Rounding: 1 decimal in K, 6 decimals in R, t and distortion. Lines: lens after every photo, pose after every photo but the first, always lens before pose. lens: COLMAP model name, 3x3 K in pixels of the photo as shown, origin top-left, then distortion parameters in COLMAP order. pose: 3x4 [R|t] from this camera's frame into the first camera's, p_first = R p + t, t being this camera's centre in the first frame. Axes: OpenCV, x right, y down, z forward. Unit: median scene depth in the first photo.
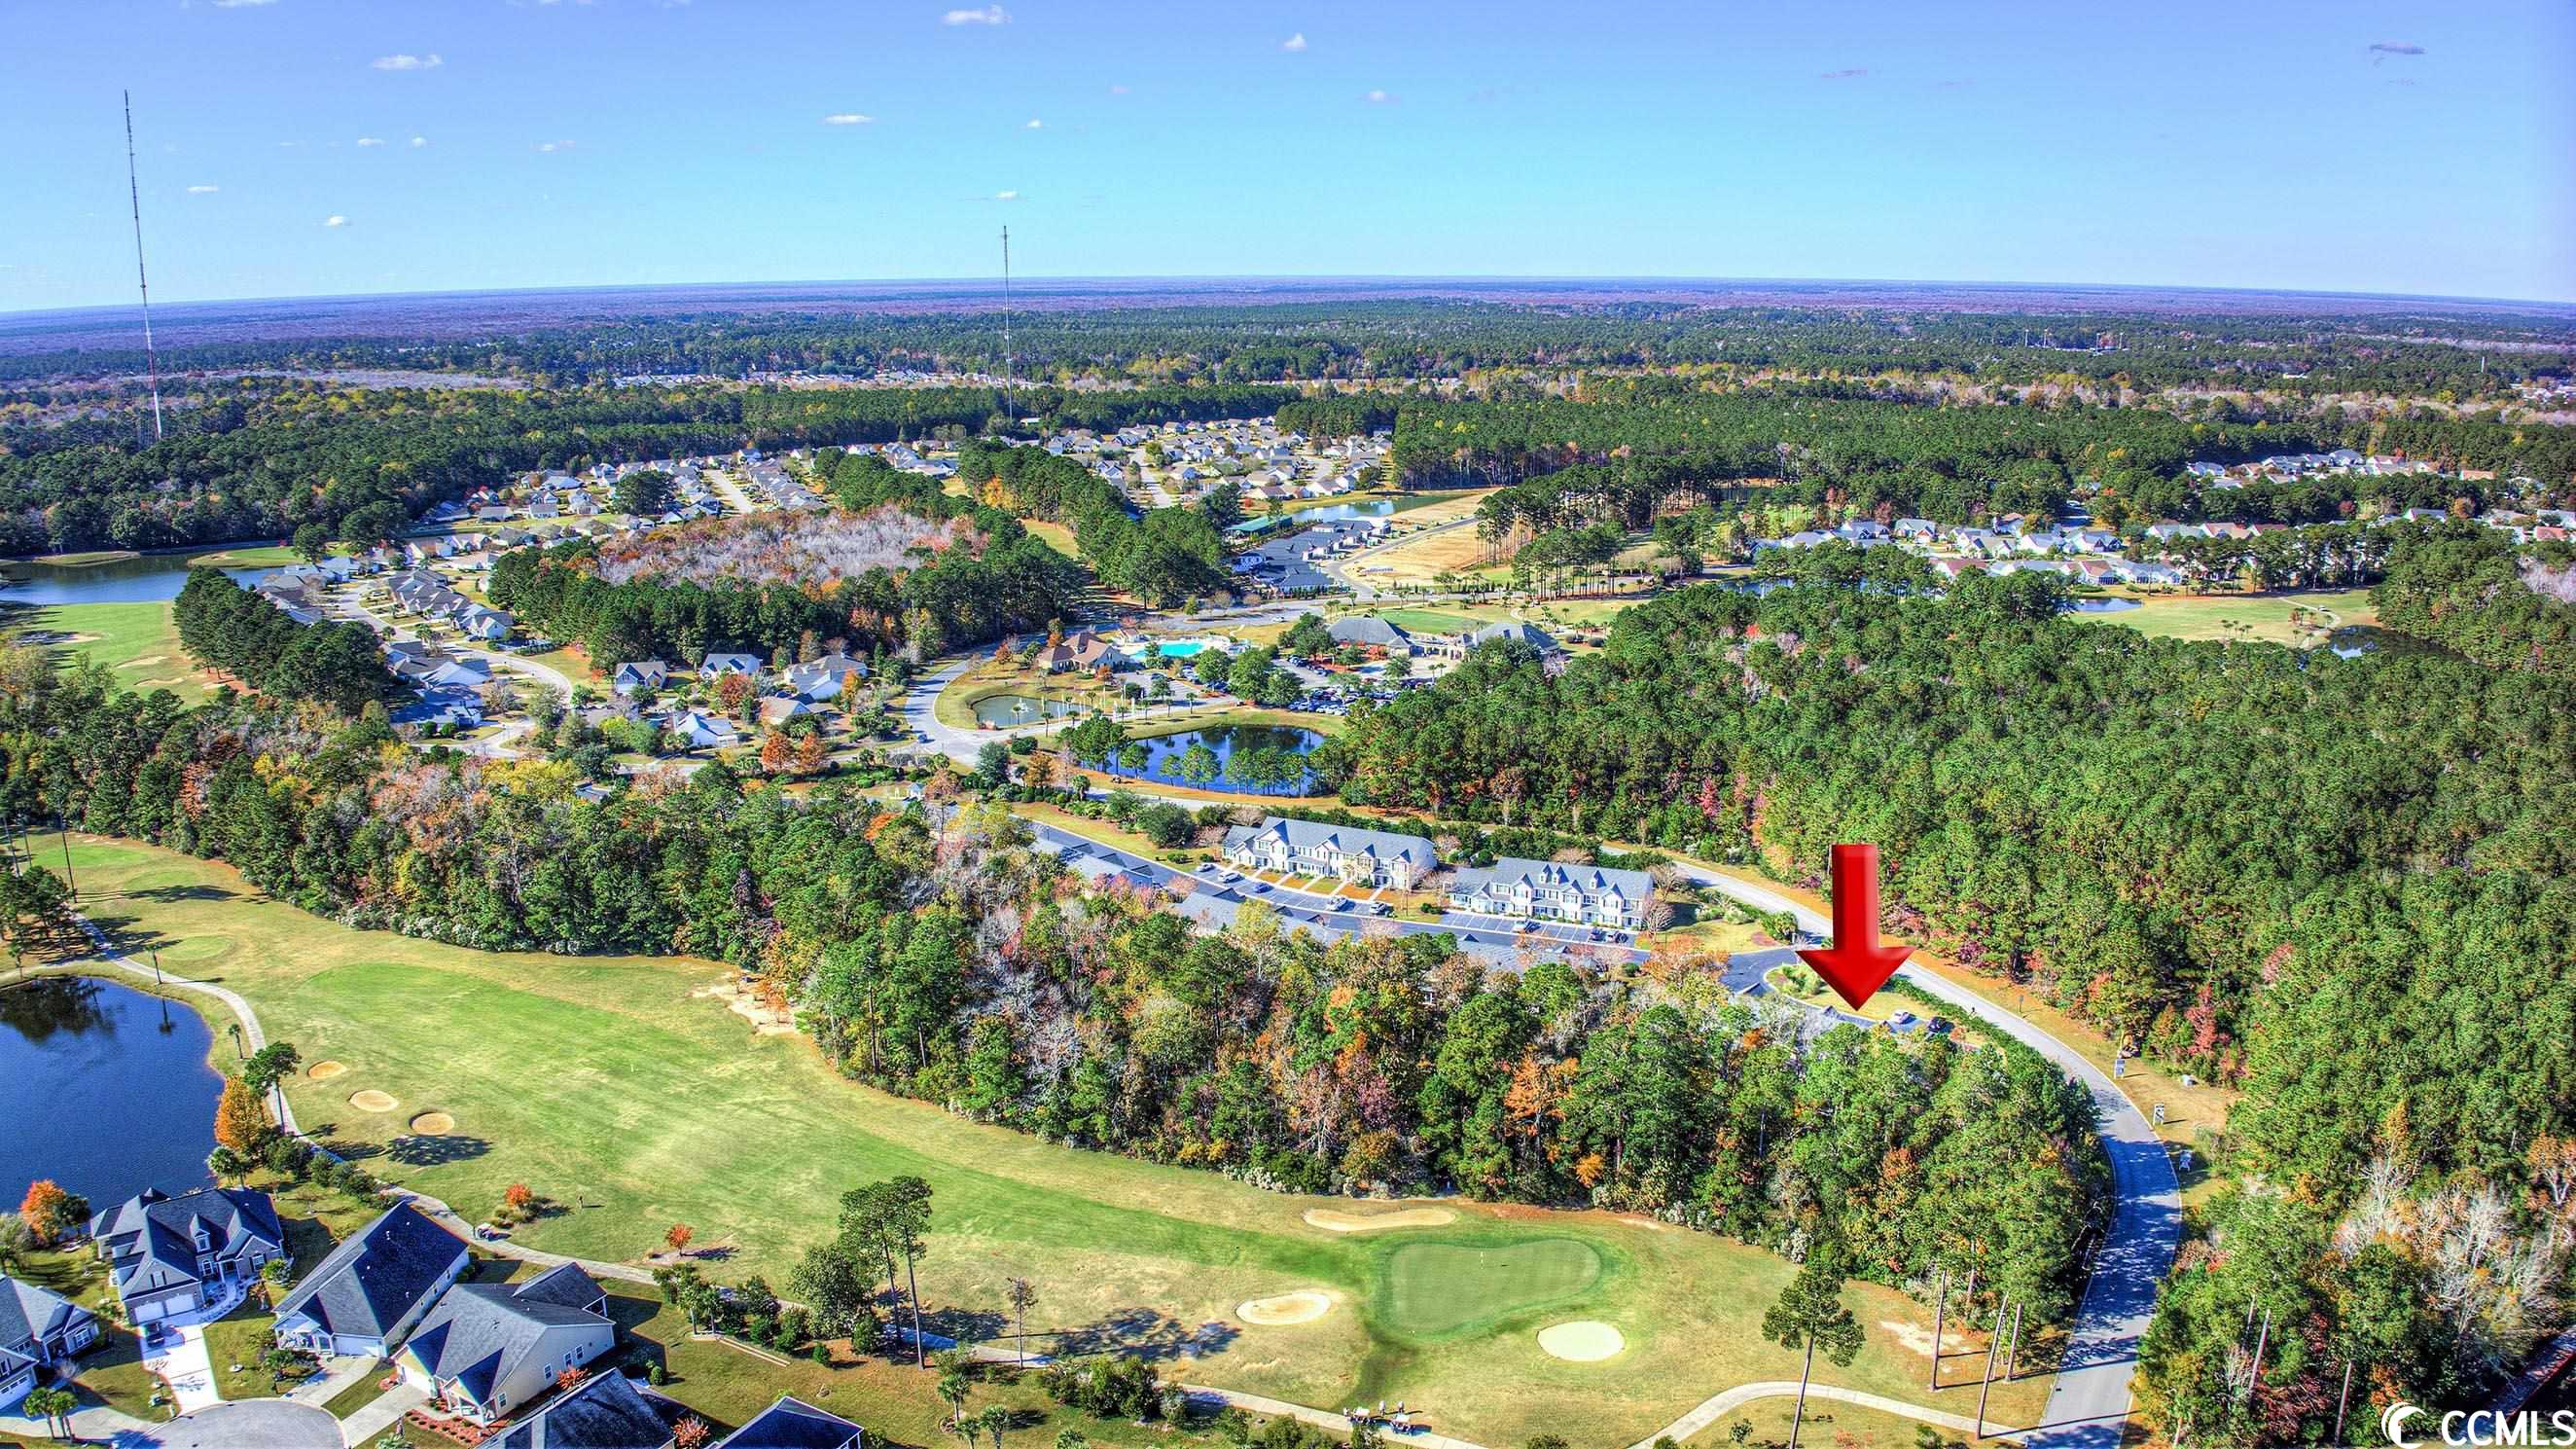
lens RADIAL K [[1804.0, 0, 1289.6], [0, 1804.0, 717.0], [0, 0, 1]] dist [-0.101847, -0.016363]
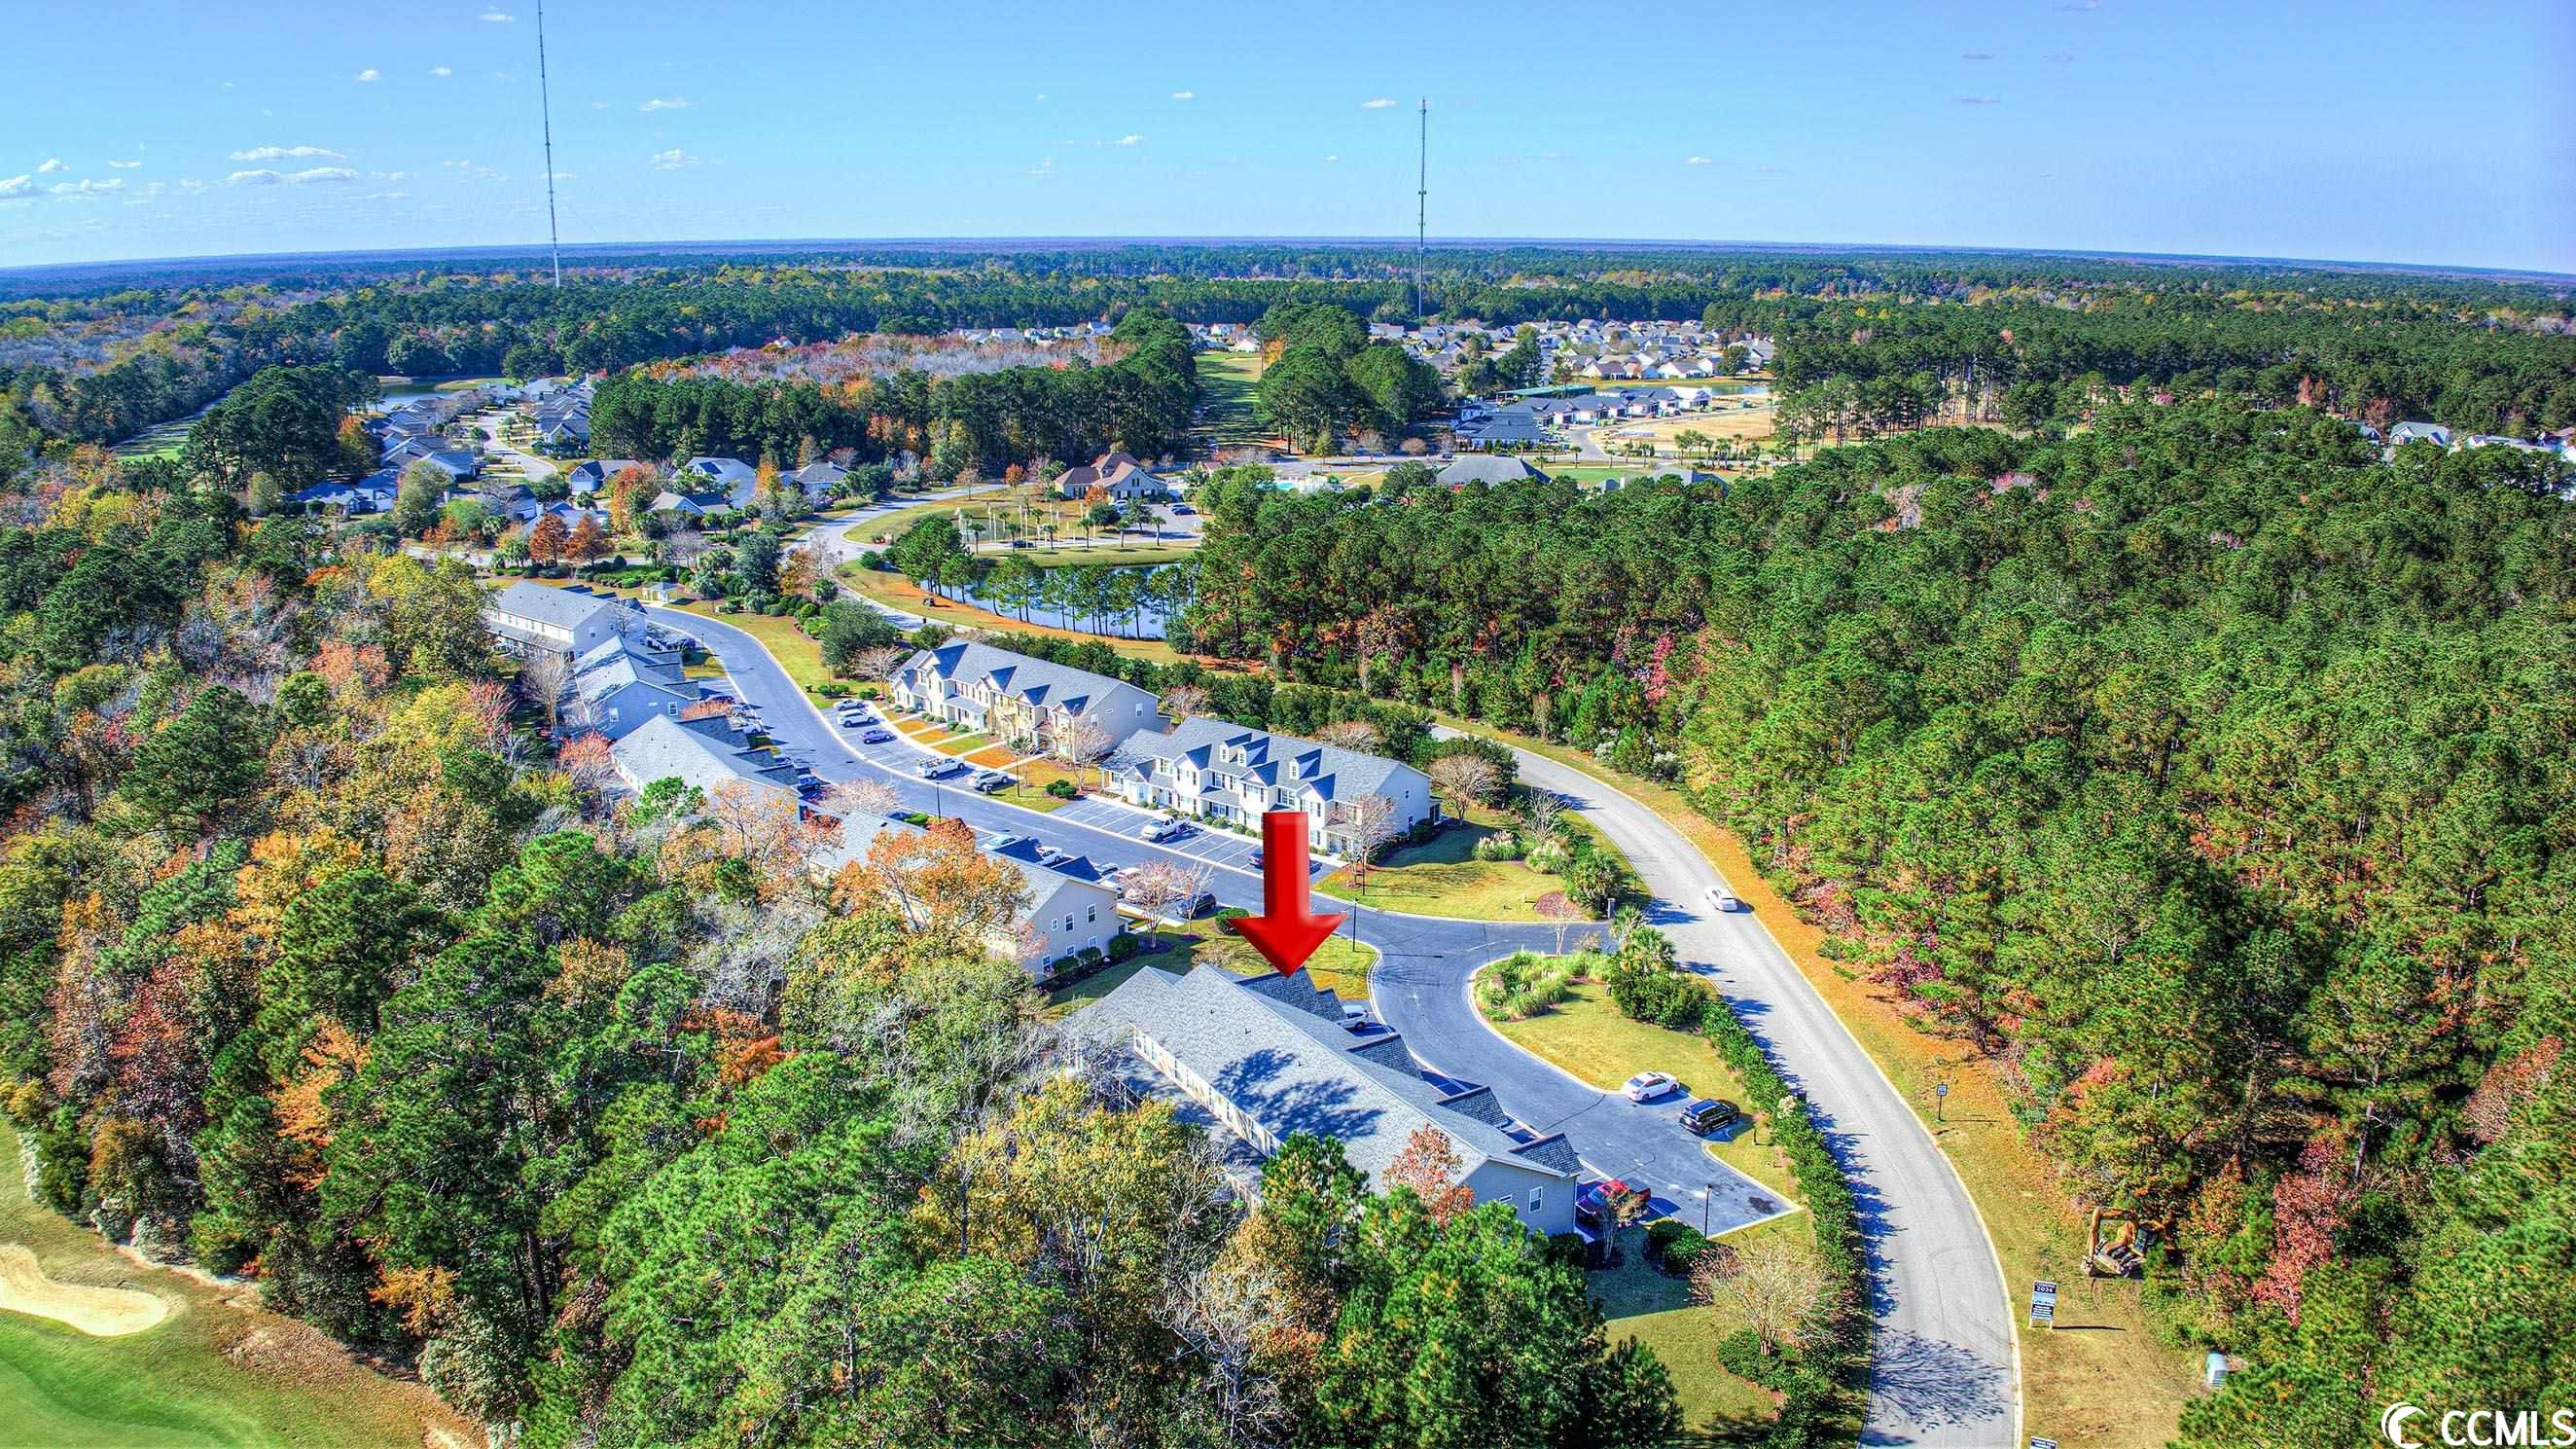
lens RADIAL K [[1804.0, 0, 1300.9], [0, 1804.0, 725.9], [0, 0, 1]] dist [-0.101847, -0.016363]
pose [[0.948795, 0.090784, -0.302567, 0.204734], [-0.083699, 0.995829, 0.036329, 0.035526], [0.304603, -0.009145, 0.952436, 0.283051]]
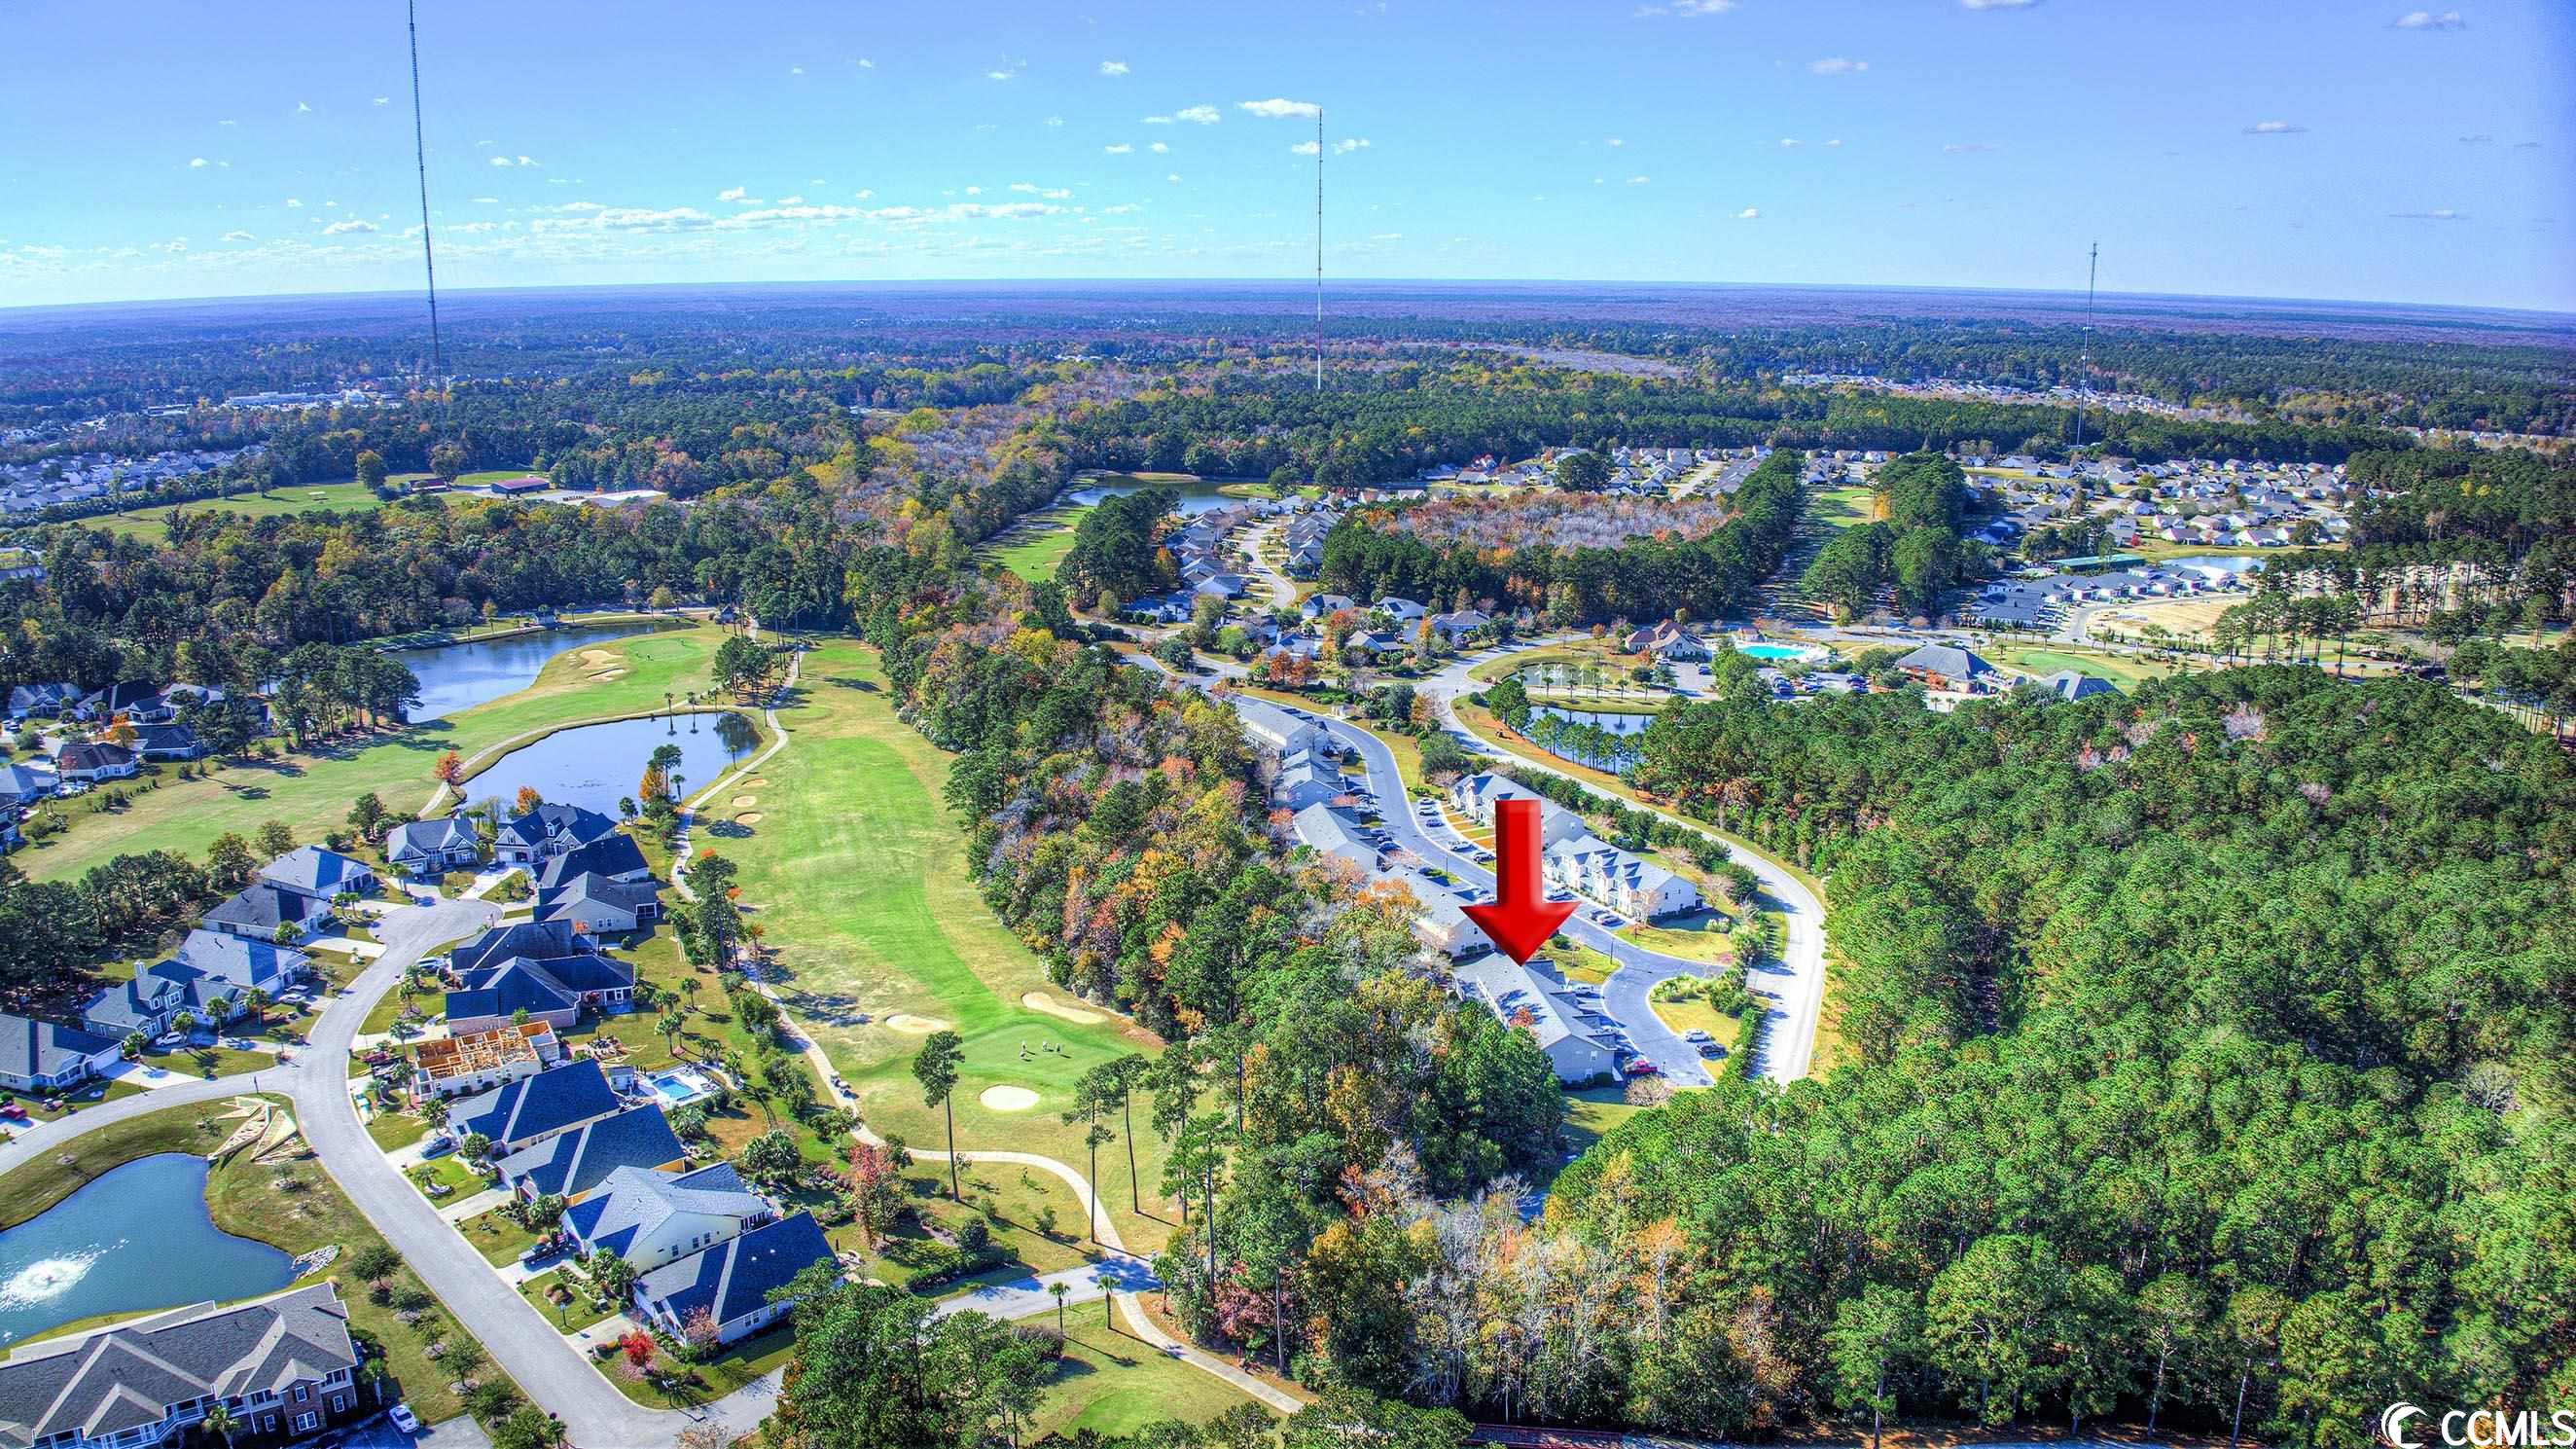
lens RADIAL K [[1804.0, 0, 1296.9], [0, 1804.0, 734.7], [0, 0, 1]] dist [-0.101847, -0.016363]
pose [[0.746148, 0.171081, -0.643424, 0.421541], [-0.165381, 0.983757, 0.069789, -0.017938], [0.644913, 0.054338, 0.762322, 0.034339]]
